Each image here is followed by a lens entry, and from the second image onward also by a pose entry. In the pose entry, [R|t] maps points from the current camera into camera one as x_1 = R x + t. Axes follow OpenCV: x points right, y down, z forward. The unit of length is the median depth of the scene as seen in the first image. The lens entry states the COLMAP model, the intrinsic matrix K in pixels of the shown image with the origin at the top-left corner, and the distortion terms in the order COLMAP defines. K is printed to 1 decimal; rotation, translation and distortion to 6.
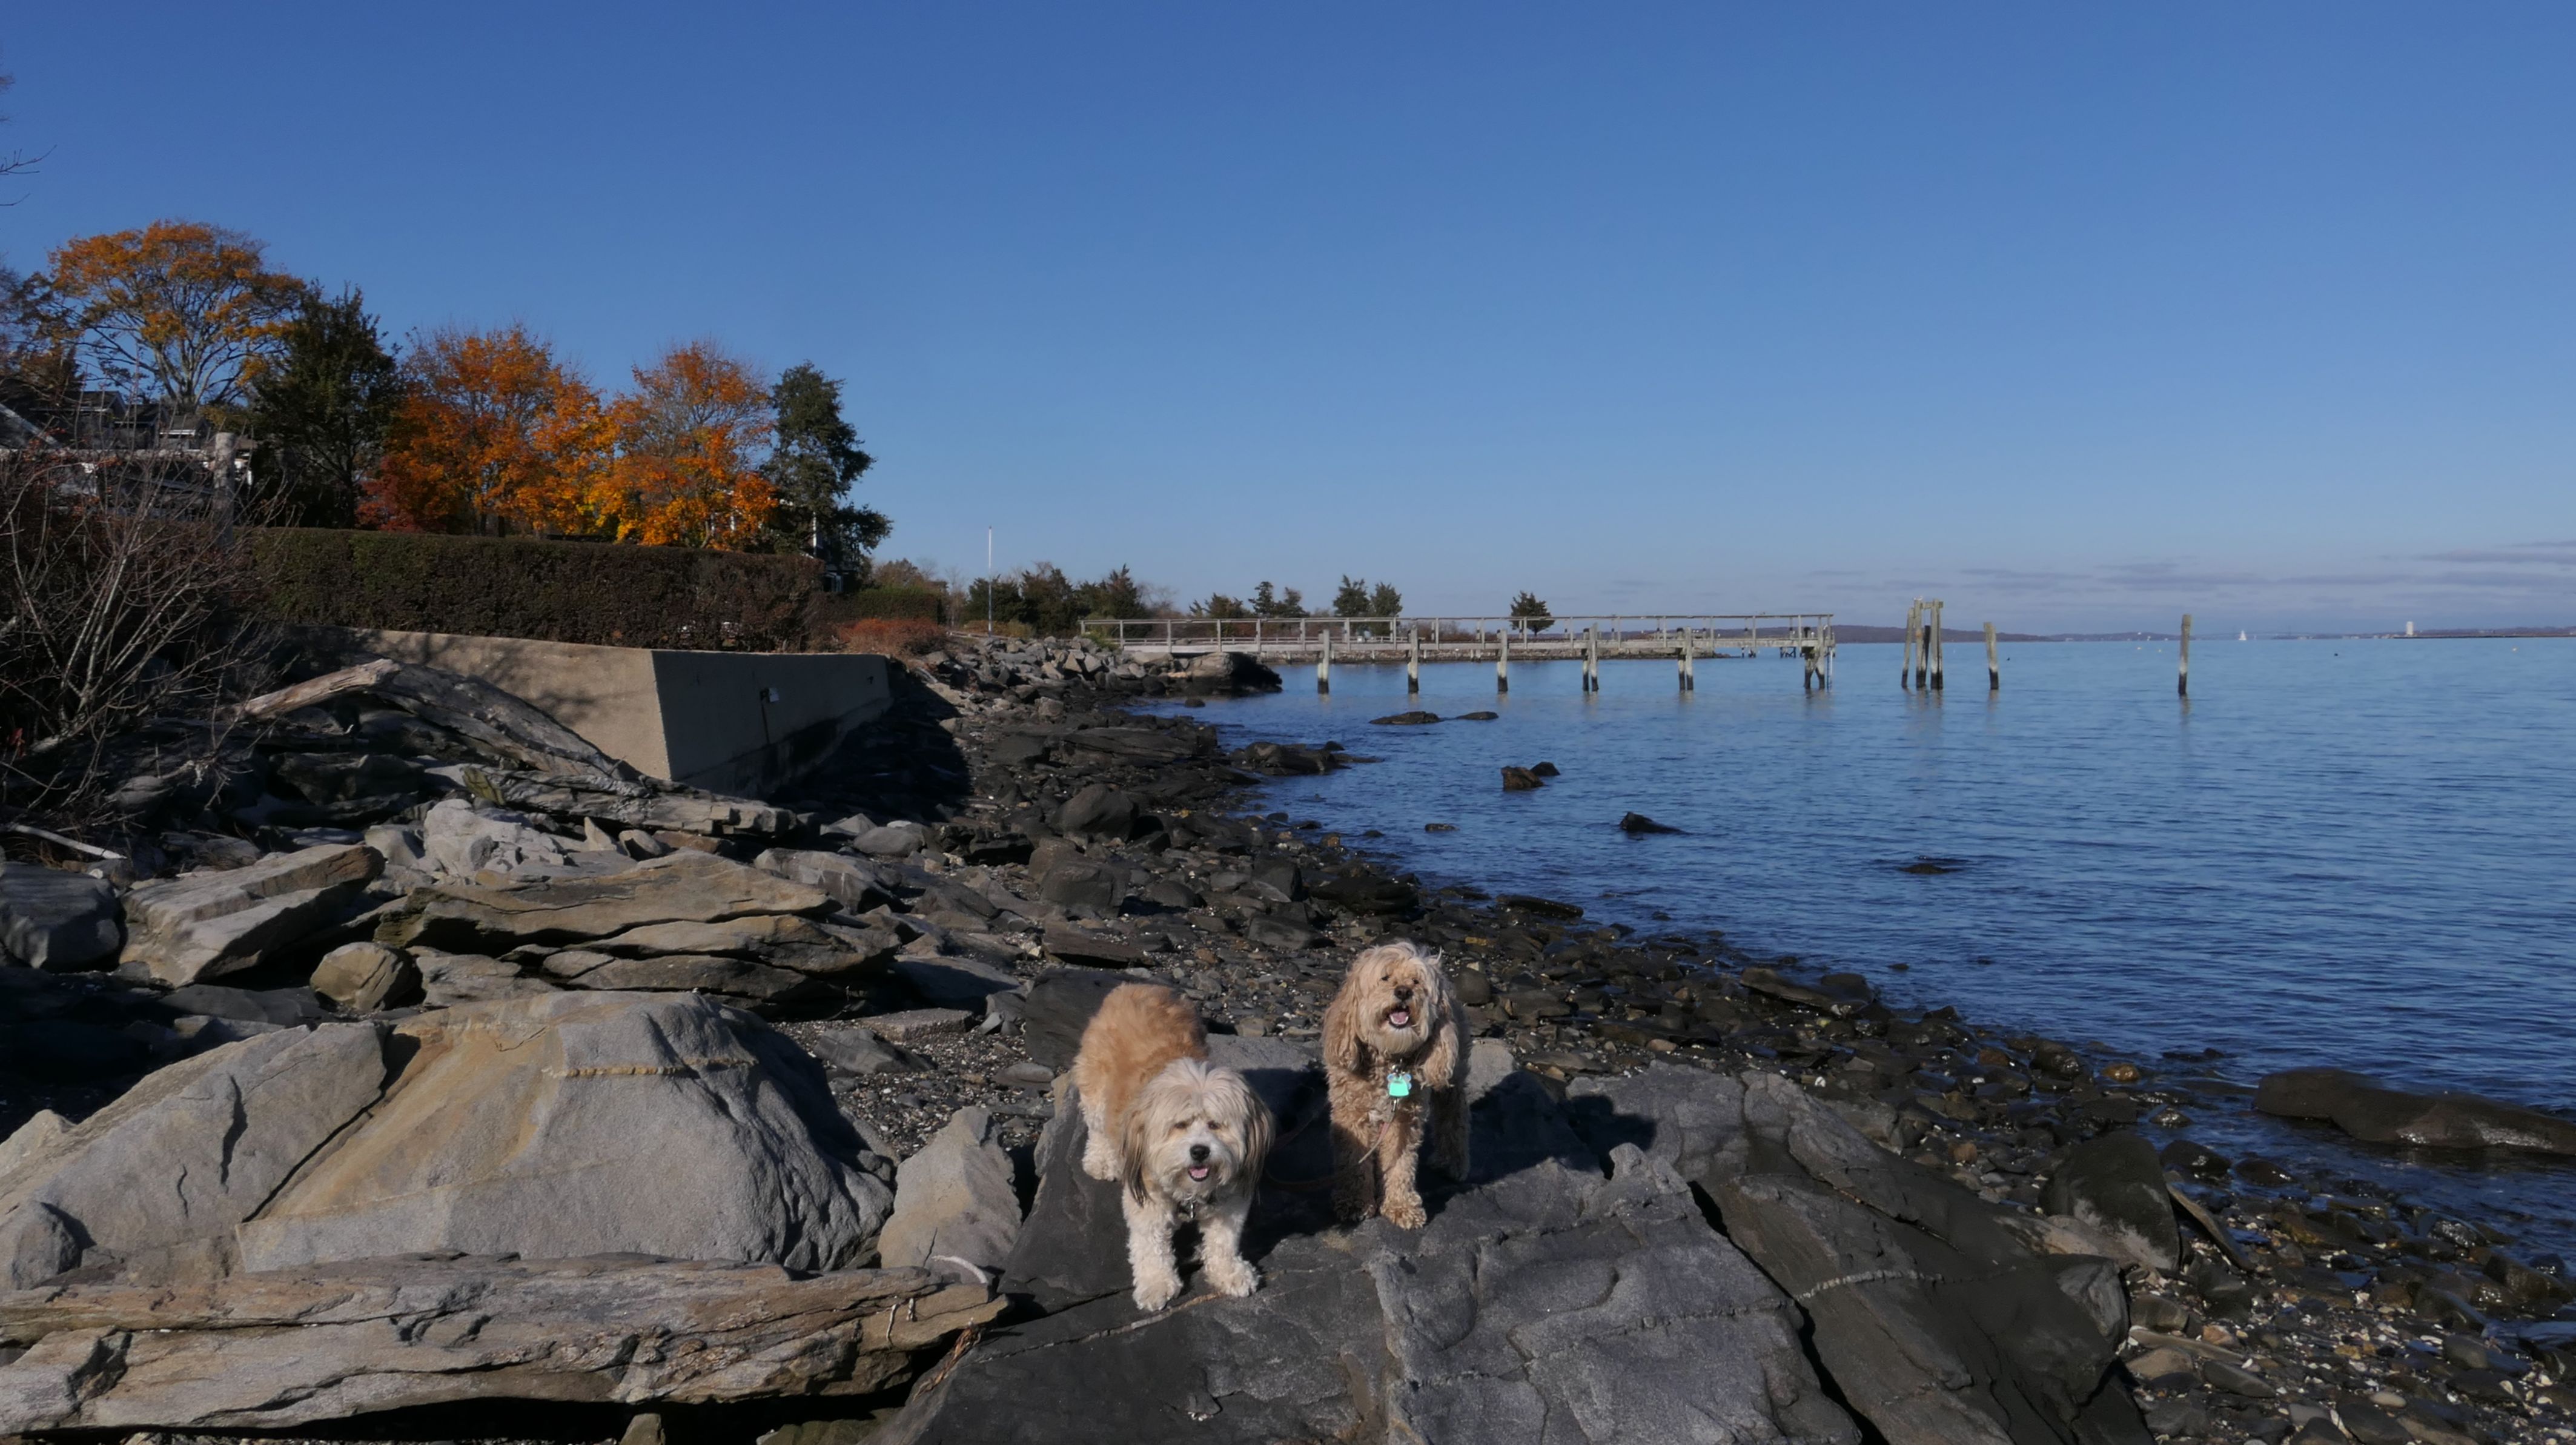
lens RADIAL K [[2525.2, 0, 1282.9], [0, 2525.2, 718.9], [0, 0, 1]] dist [0.010690, -0.000951]
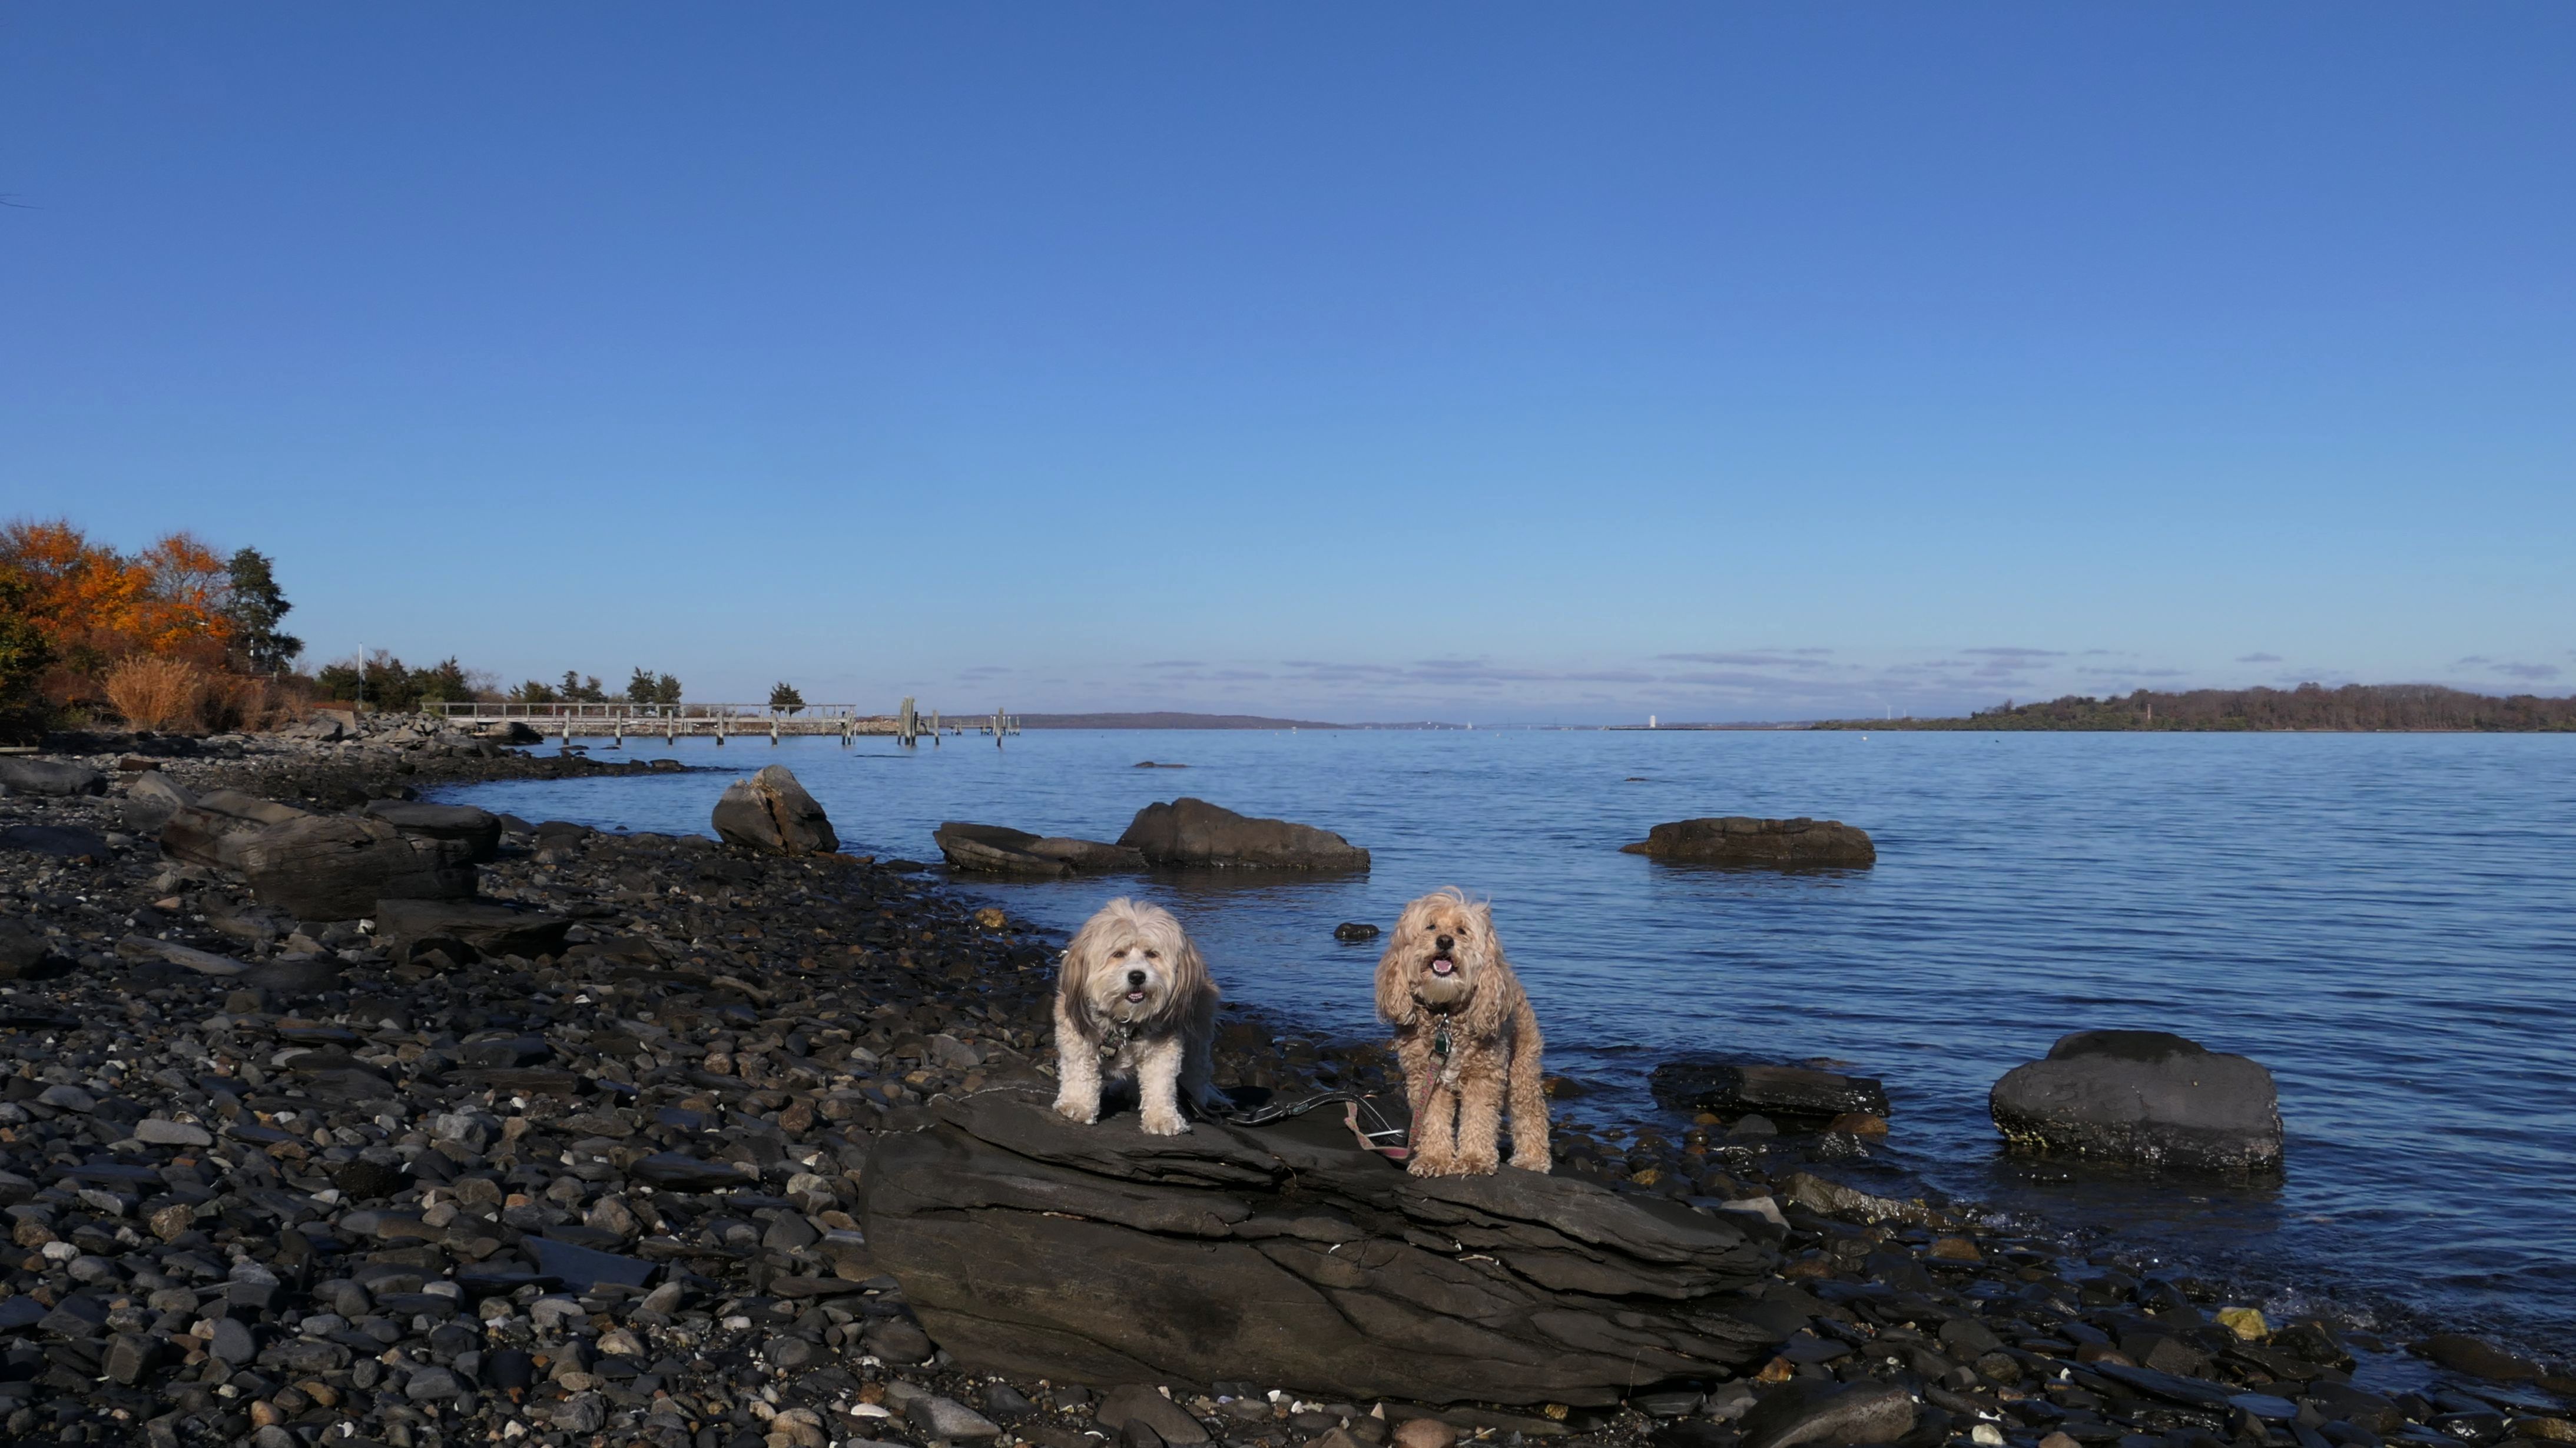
lens RADIAL K [[2412.6, 0, 1295.4], [0, 2412.6, 729.9], [0, 0, 1]] dist [-0.012589, -0.001833]
pose [[0.962998, 0.009343, 0.269345, 0.019089], [-0.001599, 0.999579, -0.028956, 0.009726], [-0.269502, 0.027454, 0.962608, -0.276617]]
